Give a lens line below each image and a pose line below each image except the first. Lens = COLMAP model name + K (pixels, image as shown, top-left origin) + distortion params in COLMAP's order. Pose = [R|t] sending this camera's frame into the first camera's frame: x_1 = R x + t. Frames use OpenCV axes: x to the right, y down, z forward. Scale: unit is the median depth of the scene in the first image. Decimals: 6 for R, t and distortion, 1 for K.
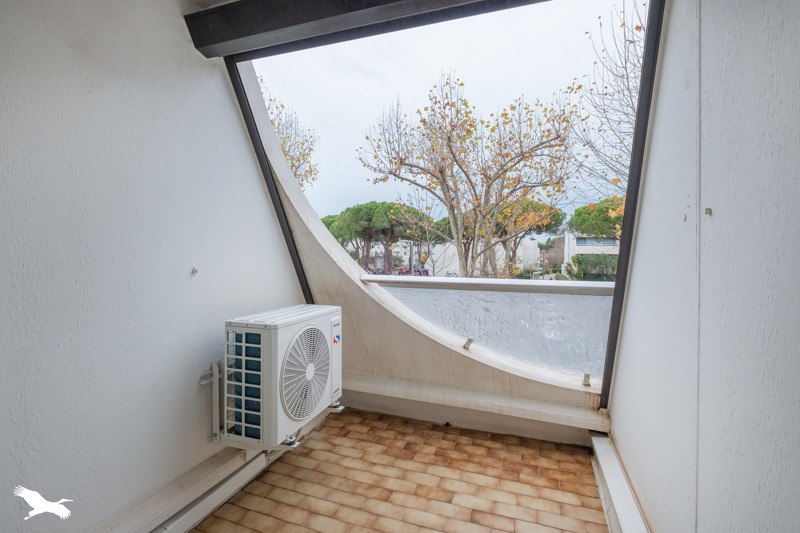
lens RADIAL K [[384.7, 0, 383.6], [0, 384.7, 247.4], [0, 0, 1]] dist [-0.001025, -0.000163]
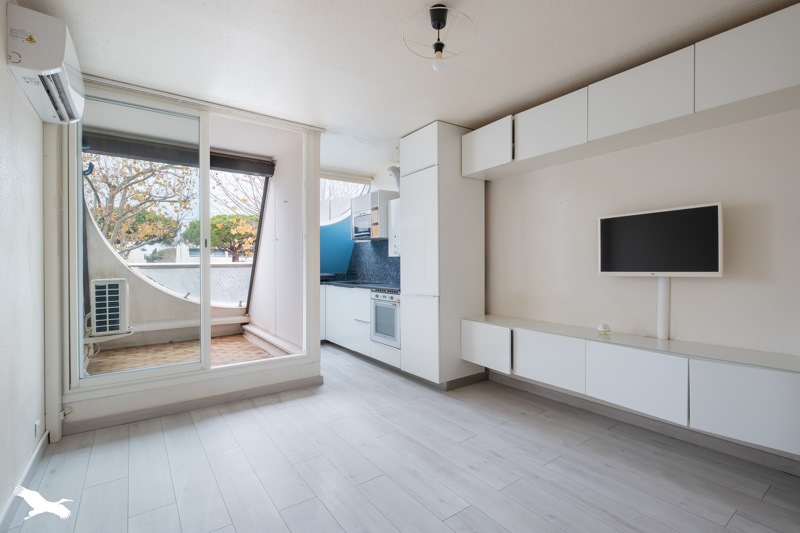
lens RADIAL K [[373.2, 0, 398.2], [0, 373.2, 266.0], [0, 0, 1]] dist [-0.002961, -0.000117]
pose [[0.557174, -0.023398, 0.830066, -0.126105], [0.007573, 0.999705, 0.023097, 0.008256], [-0.830361, -0.006583, 0.557186, -0.166208]]
